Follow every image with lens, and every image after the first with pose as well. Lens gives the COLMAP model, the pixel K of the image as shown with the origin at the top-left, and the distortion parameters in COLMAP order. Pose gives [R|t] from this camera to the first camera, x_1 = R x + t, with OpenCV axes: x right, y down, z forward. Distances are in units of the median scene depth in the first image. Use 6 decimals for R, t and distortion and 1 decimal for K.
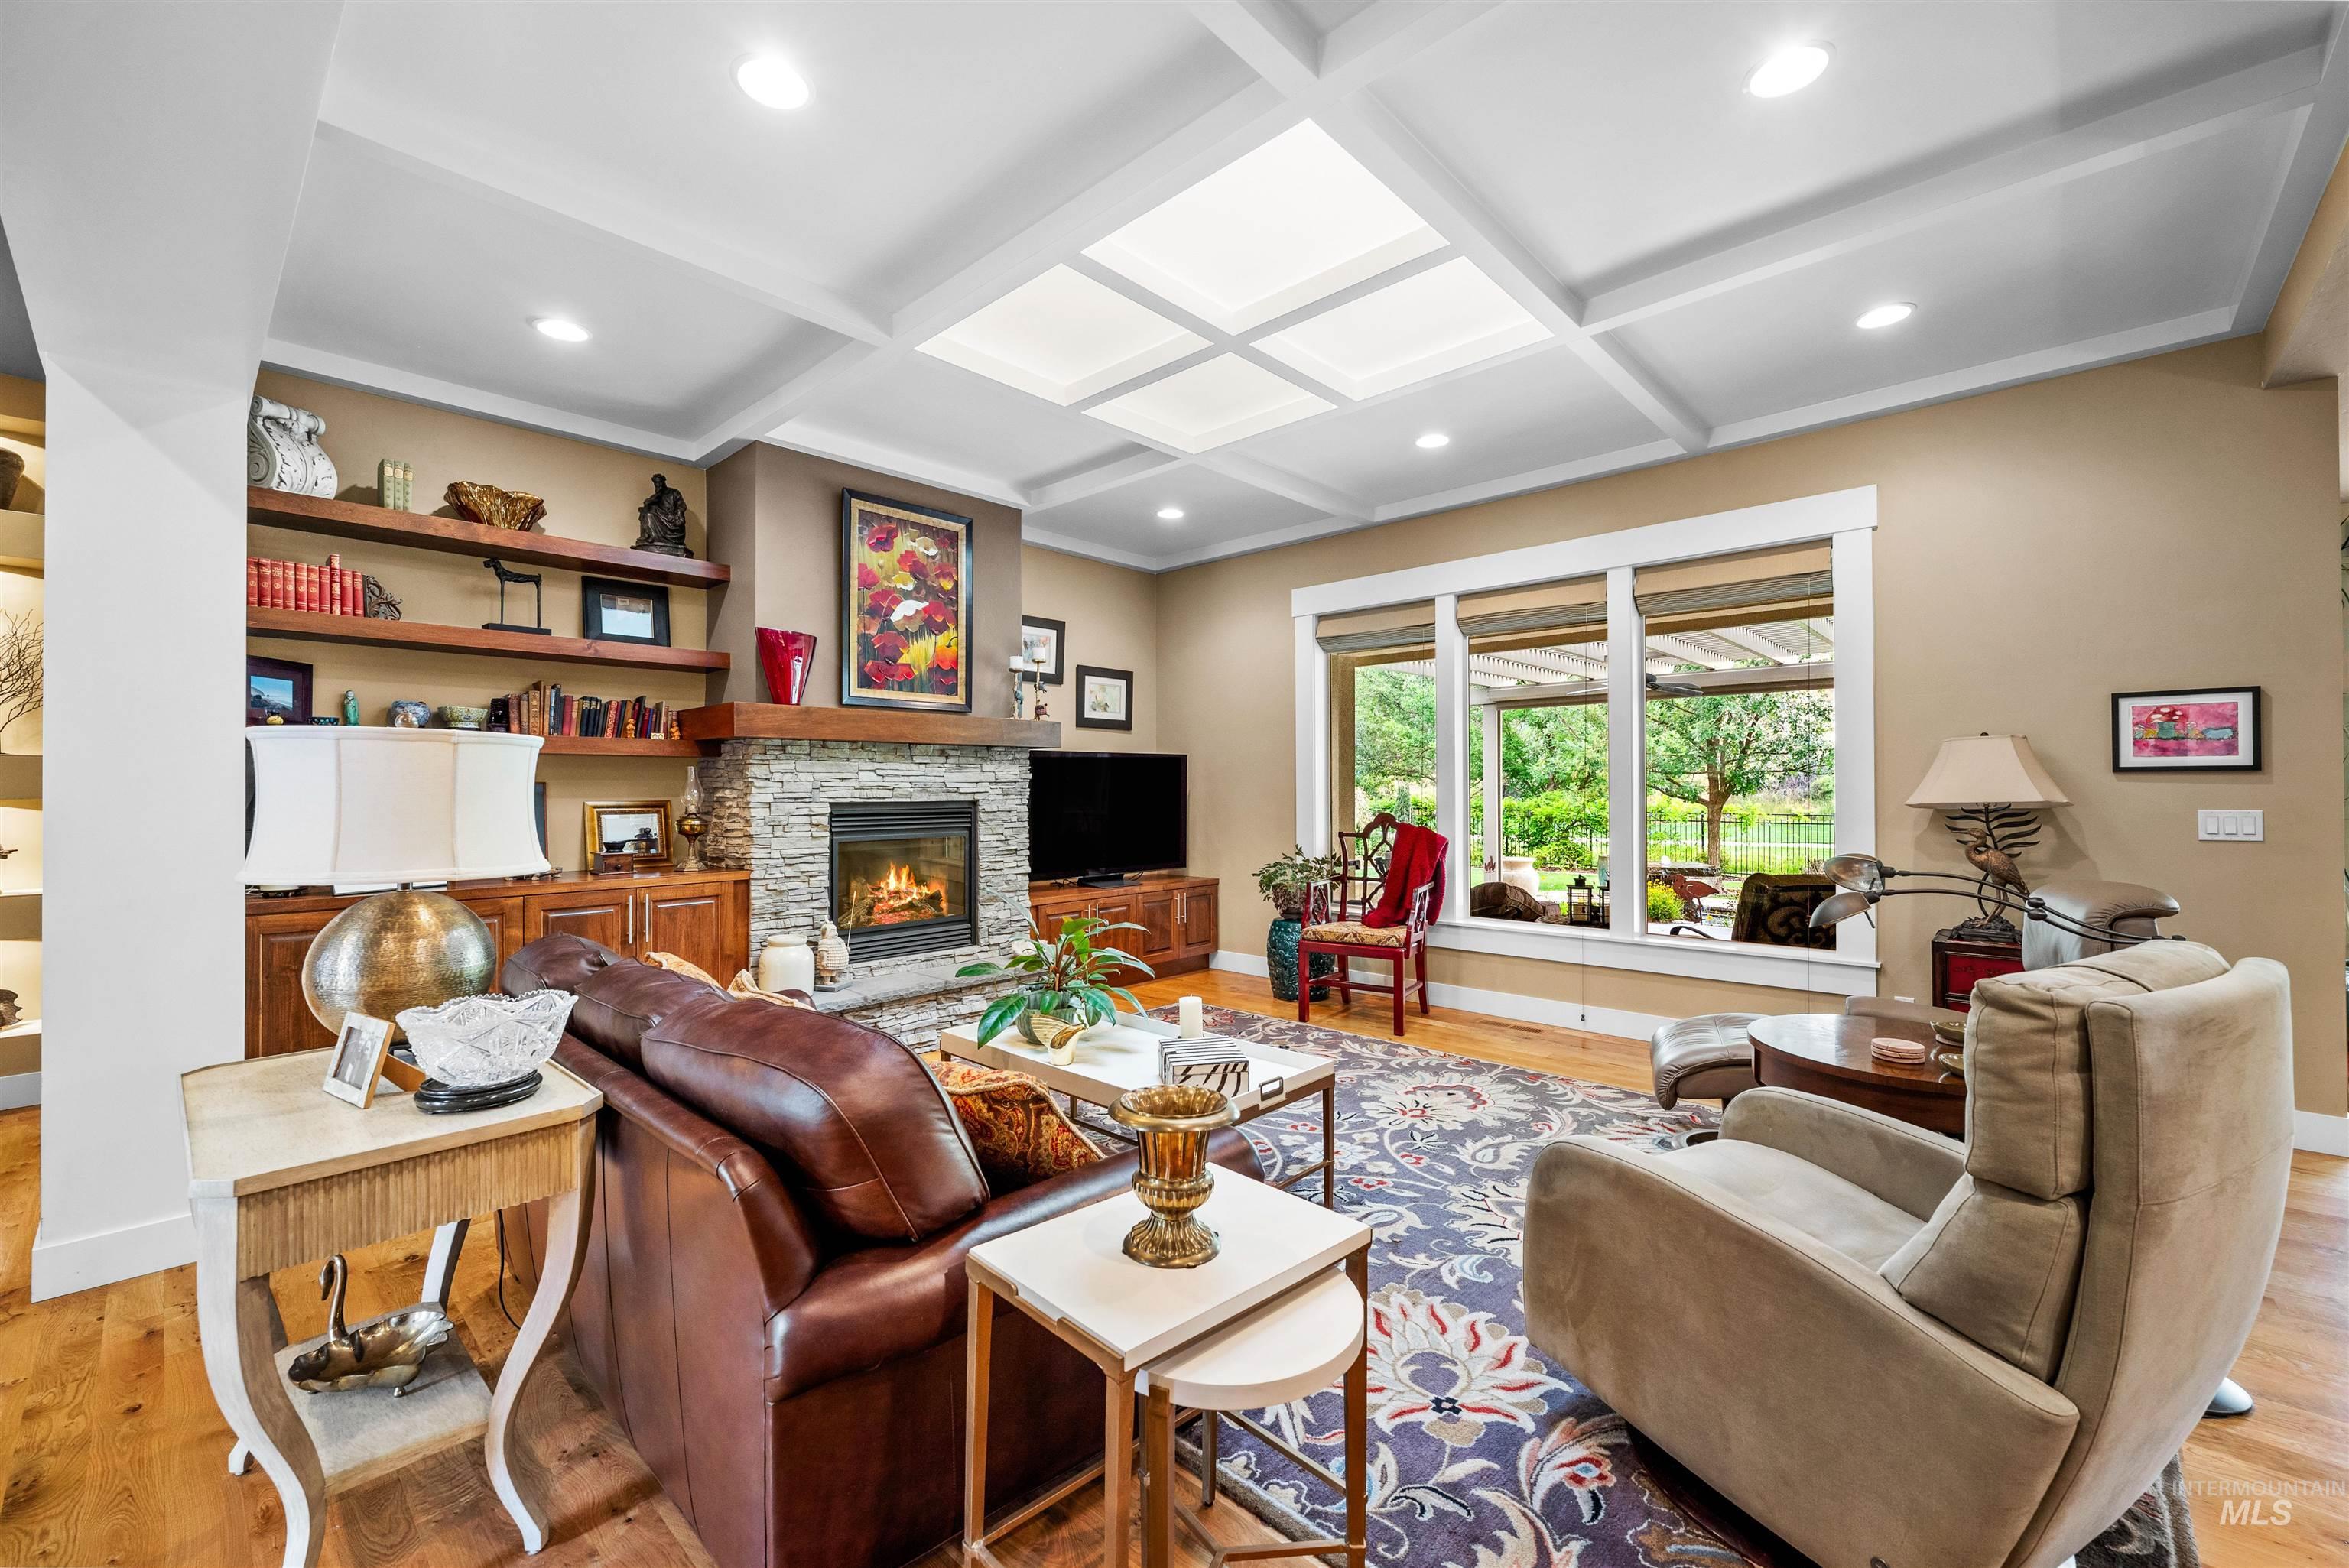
lens RADIAL K [[951.3, 0, 1174.5], [0, 951.3, 784.0], [0, 0, 1]] dist [-0.000748, -0.000060]
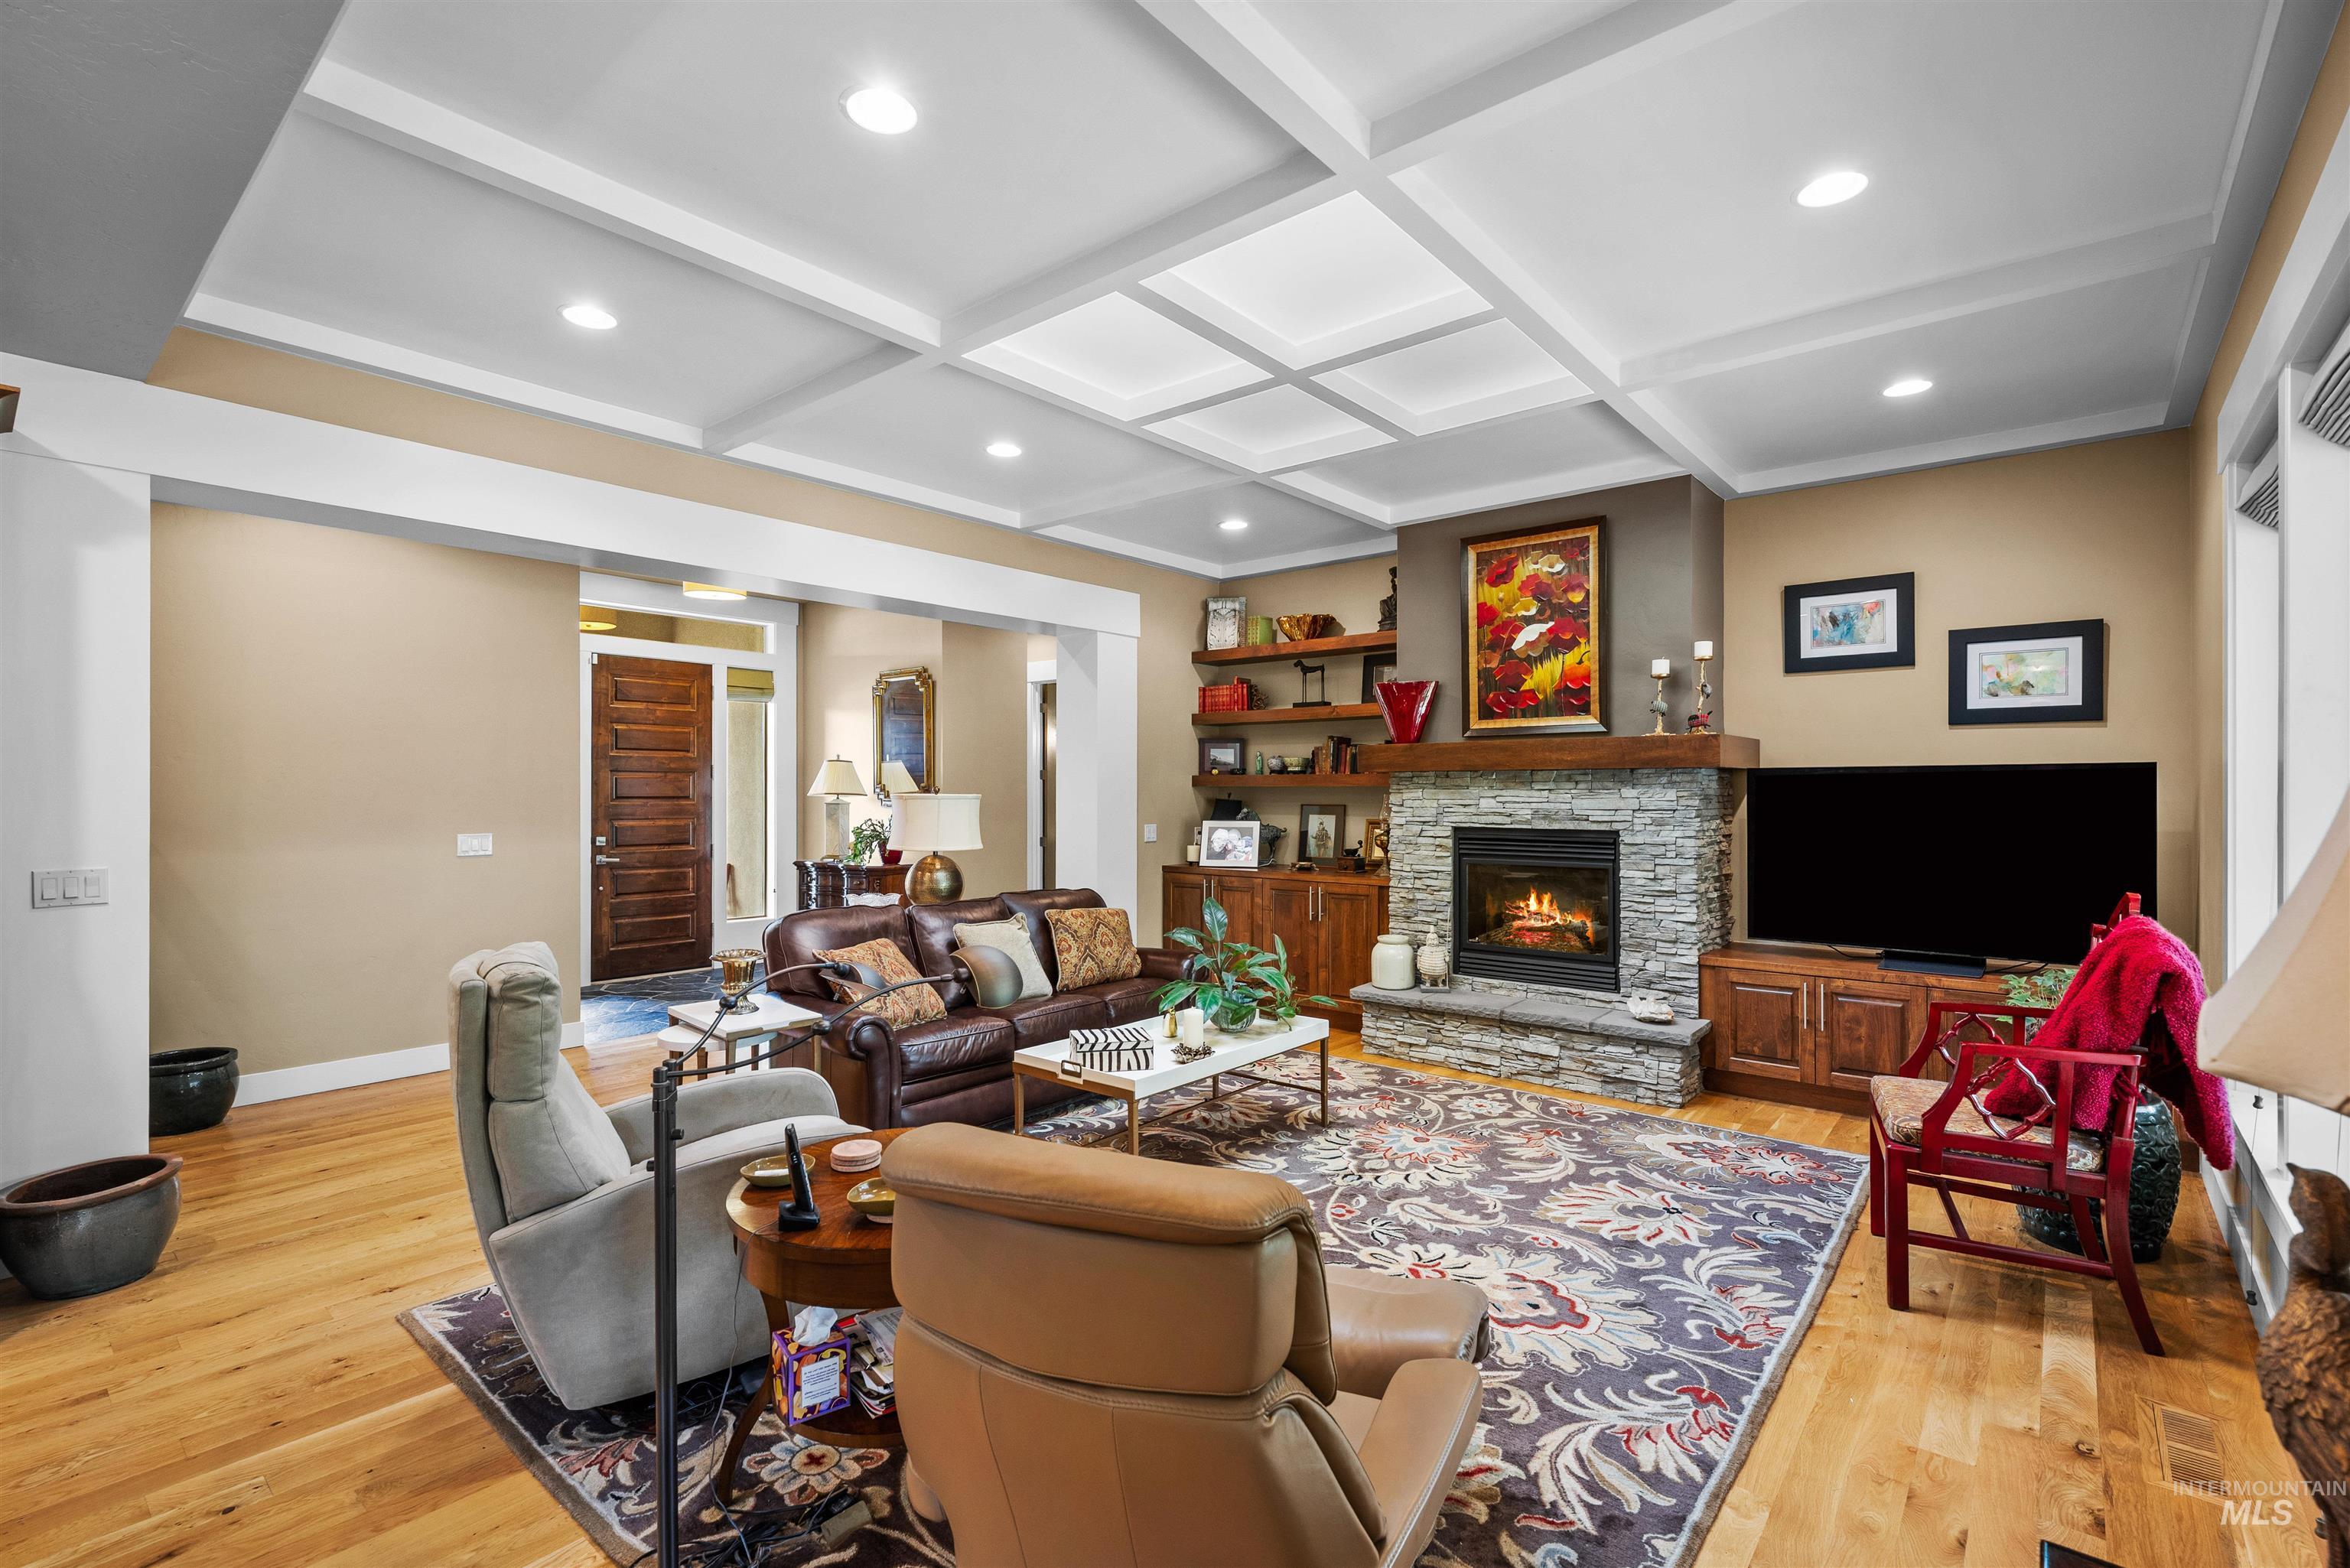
lens RADIAL K [[1057.1, 0, 1169.1], [0, 1057.1, 790.1], [0, 0, 1]] dist [-0.000434, 0.000184]
pose [[0.050324, 0.003184, -0.998728, 0.832038], [0.004326, 0.999985, 0.003406, -0.027957], [0.998724, -0.004492, 0.050309, 0.590028]]
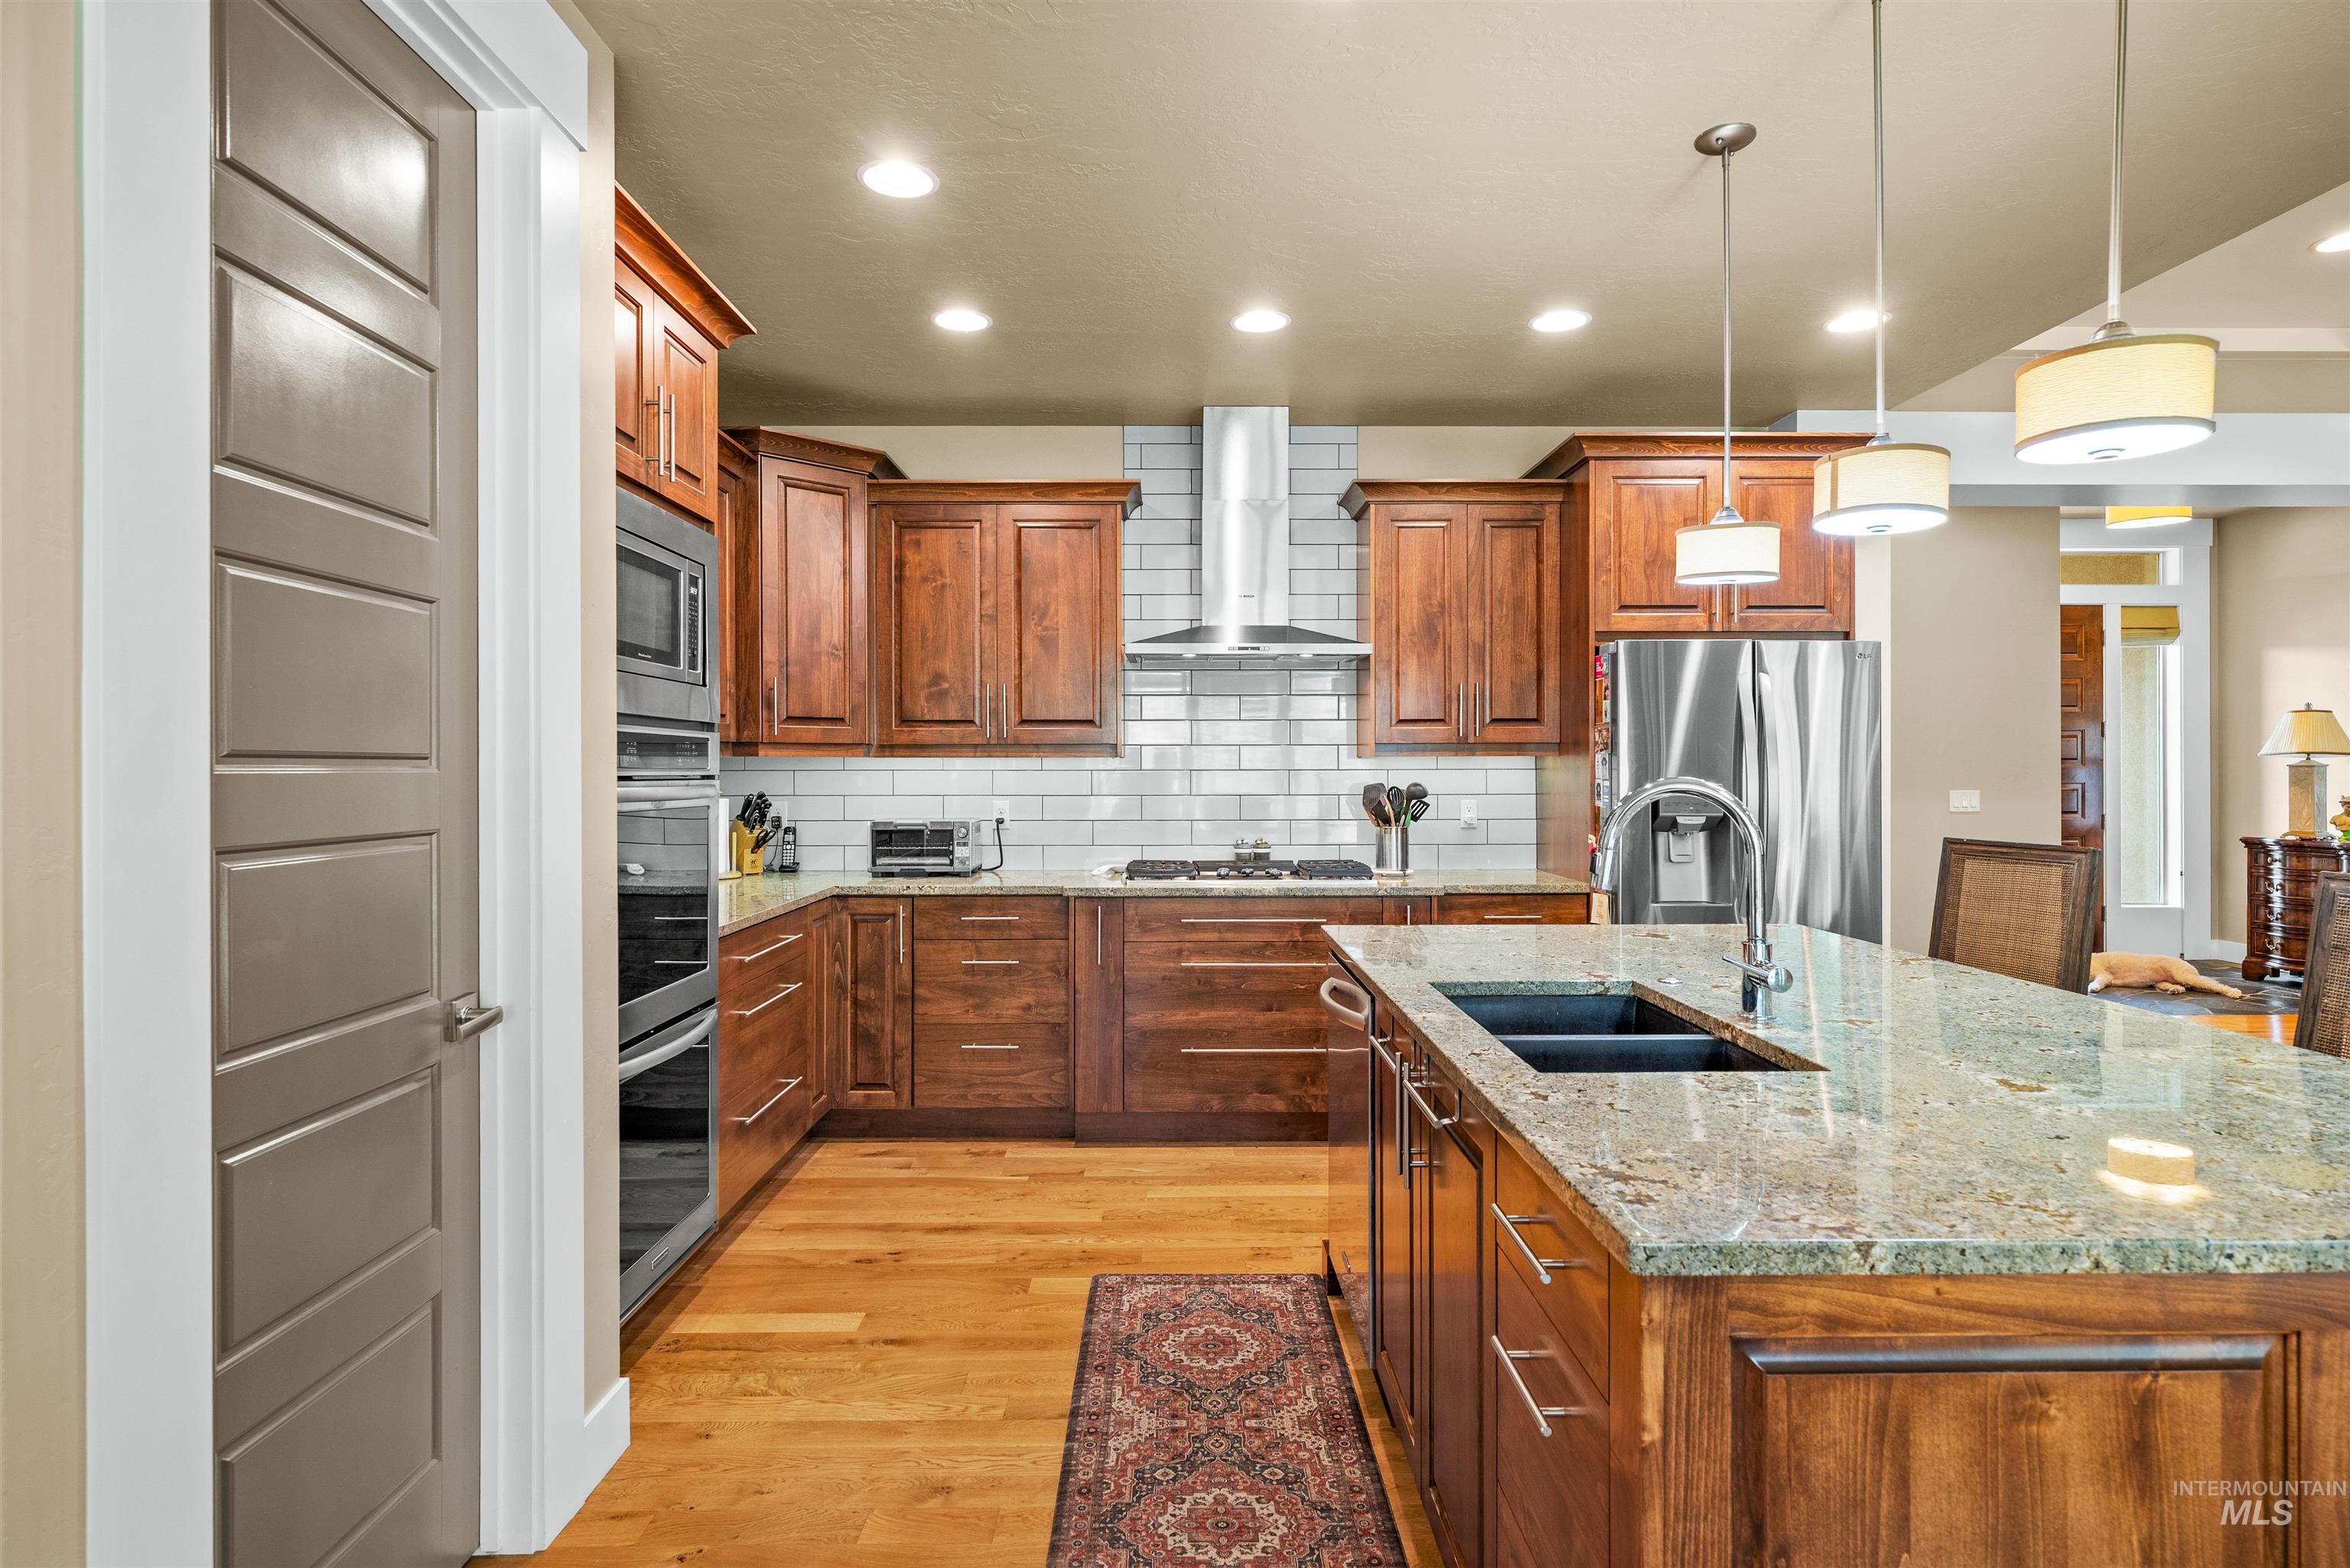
lens RADIAL K [[1232.5, 0, 1176.3], [0, 1232.5, 768.7], [0, 0, 1]] dist [-0.000143, -0.000081]
pose [[-0.723665, 0.005270, -0.690132, 1.212199], [0.008416, 0.999964, -0.001189, -0.009152], [0.690101, -0.006668, -0.723683, 0.277616]]
